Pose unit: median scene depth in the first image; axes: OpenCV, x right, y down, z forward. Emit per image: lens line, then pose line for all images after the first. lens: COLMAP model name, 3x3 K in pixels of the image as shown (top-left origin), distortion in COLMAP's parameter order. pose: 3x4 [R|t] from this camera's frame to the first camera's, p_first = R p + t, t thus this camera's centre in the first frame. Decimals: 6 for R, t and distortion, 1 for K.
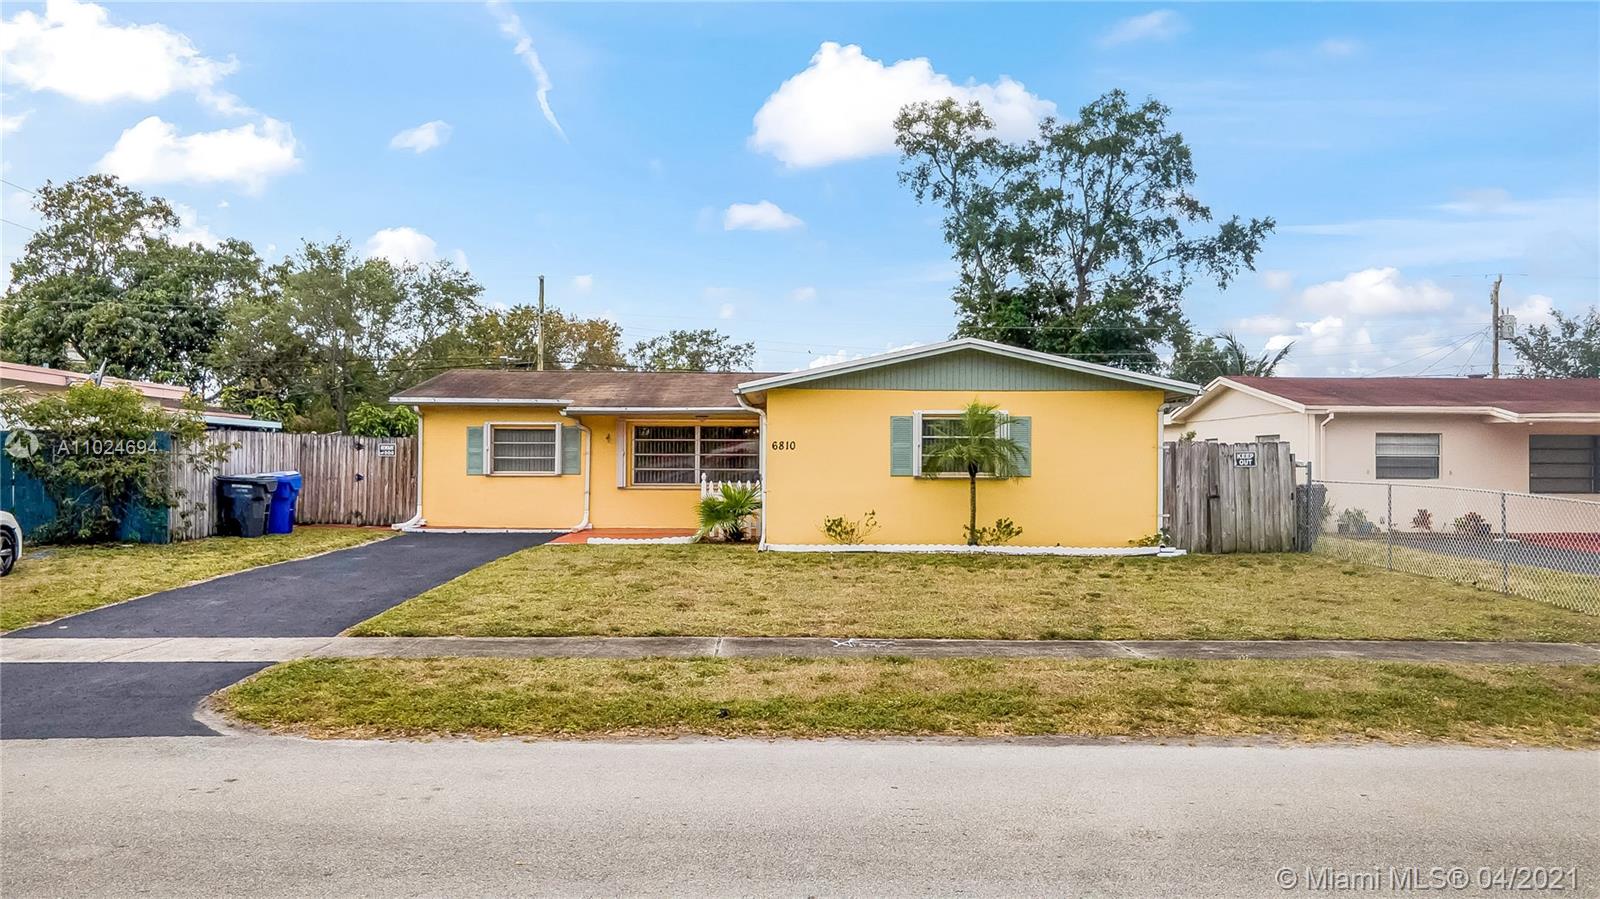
lens RADIAL K [[1138.9, 0, 807.9], [0, 1138.9, 448.7], [0, 0, 1]] dist [0.007994, 0.001262]
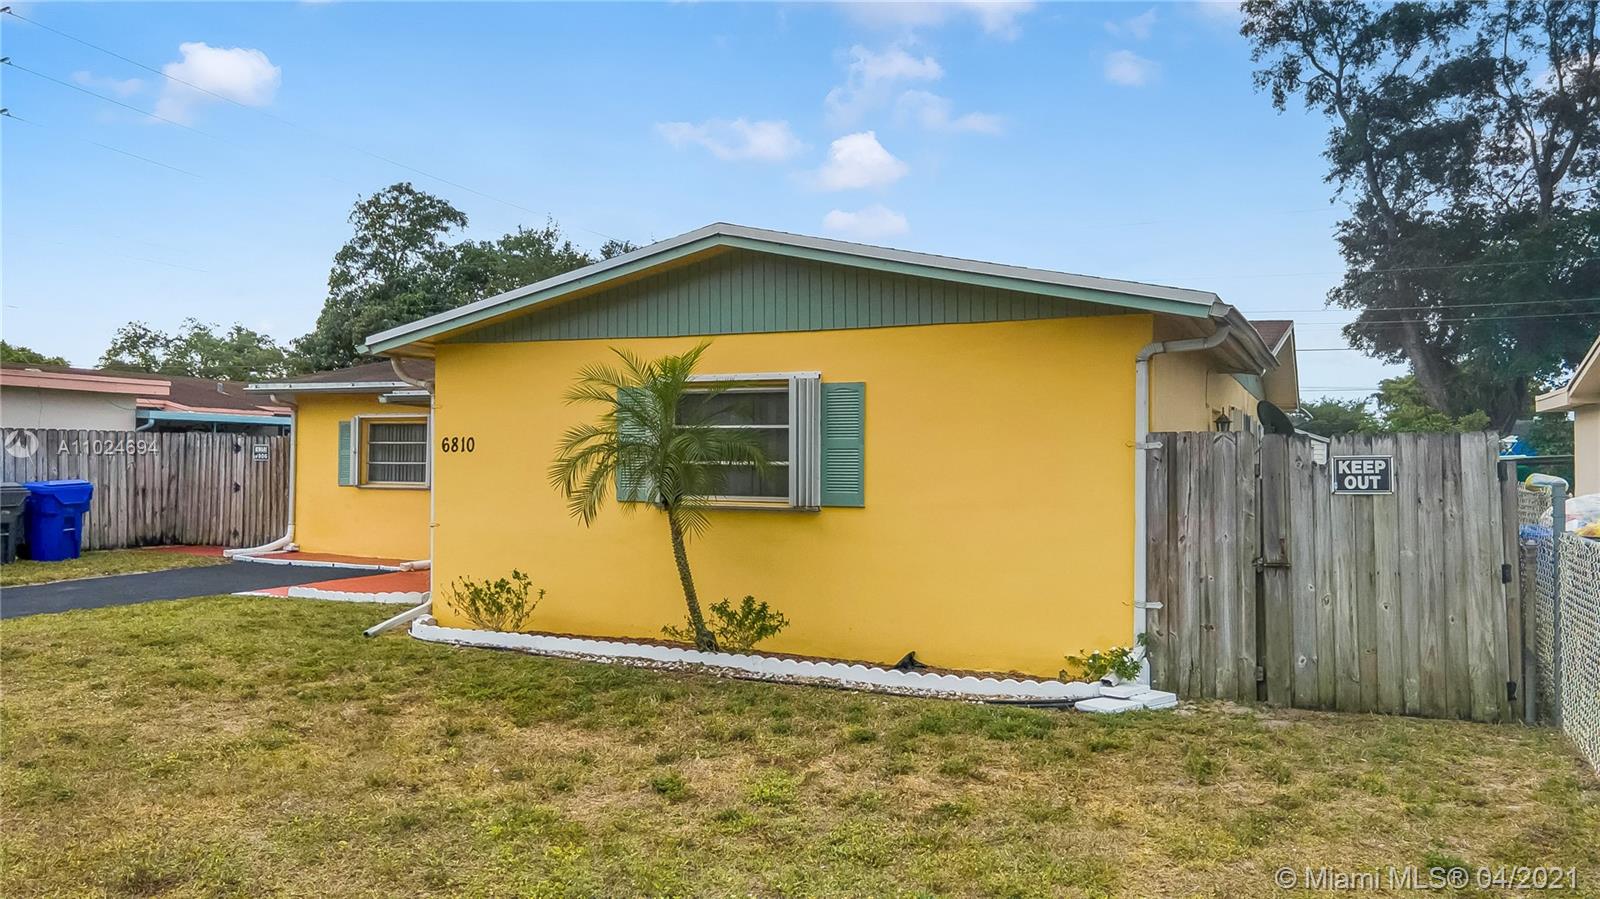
lens RADIAL K [[1156.3, 0, 794.3], [0, 1156.3, 448.2], [0, 0, 1]] dist [0.035288, 0.003688]
pose [[0.902590, -0.002320, -0.430495, 0.301147], [0.001266, 0.999995, -0.002735, 0.000639], [0.430499, 0.001923, 0.902589, 0.434815]]
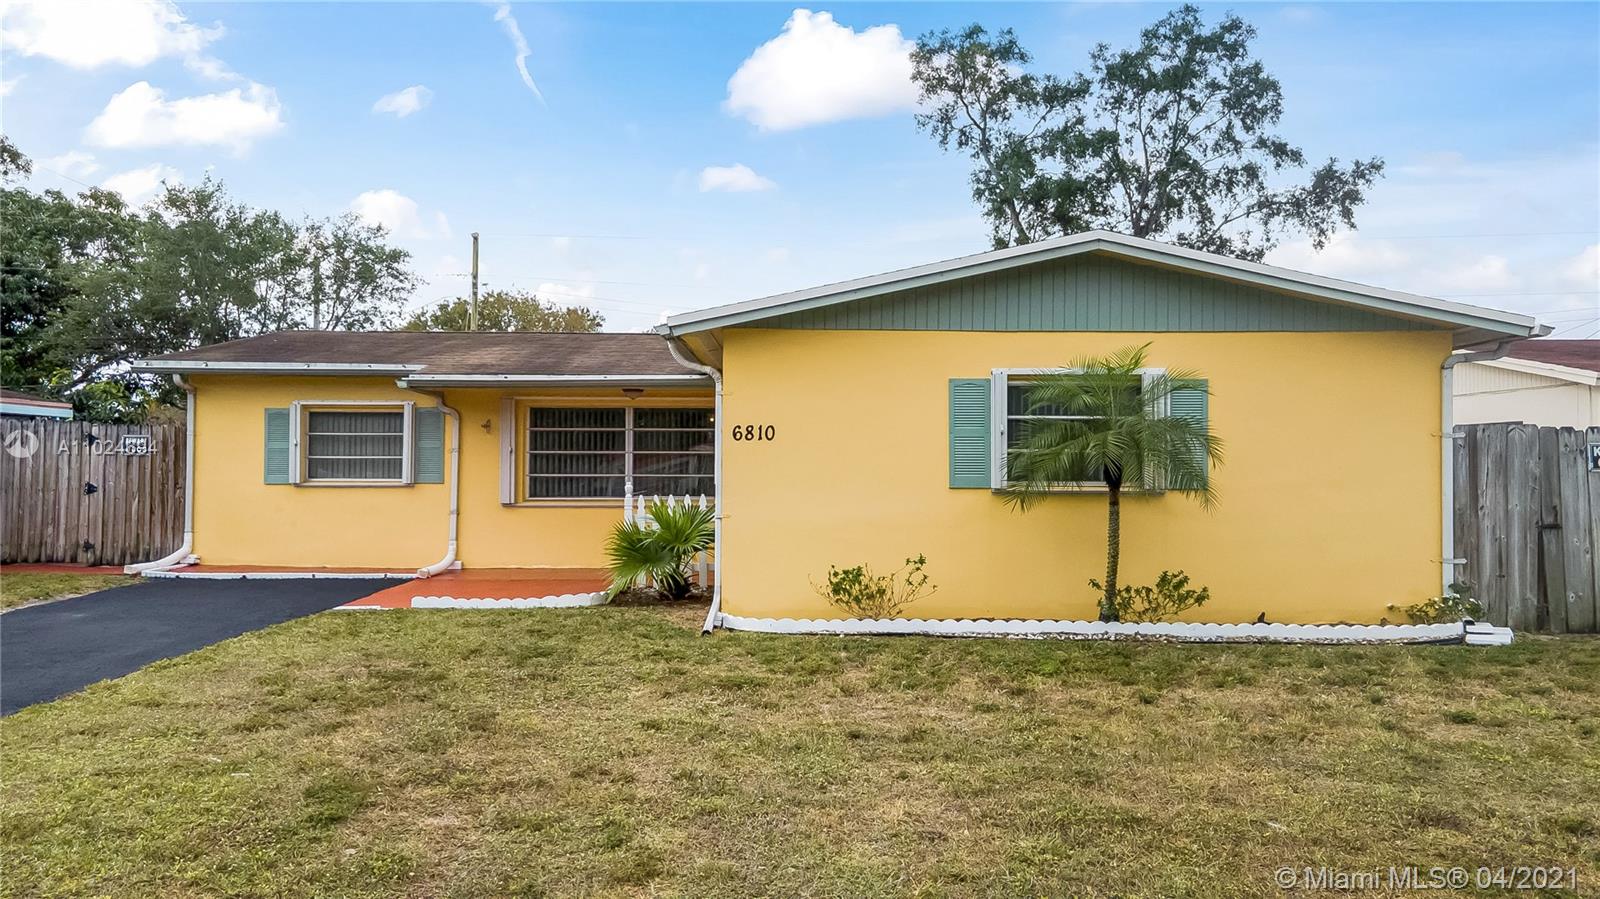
lens RADIAL K [[1152.6, 0, 805.8], [0, 1152.6, 453.1], [0, 0, 1]] dist [0.037781, 0.002197]
pose [[0.999990, -0.000907, -0.004268, 0.004863], [0.000913, 0.999999, 0.001437, 0.004900], [0.004267, -0.001441, 0.999990, 0.352066]]
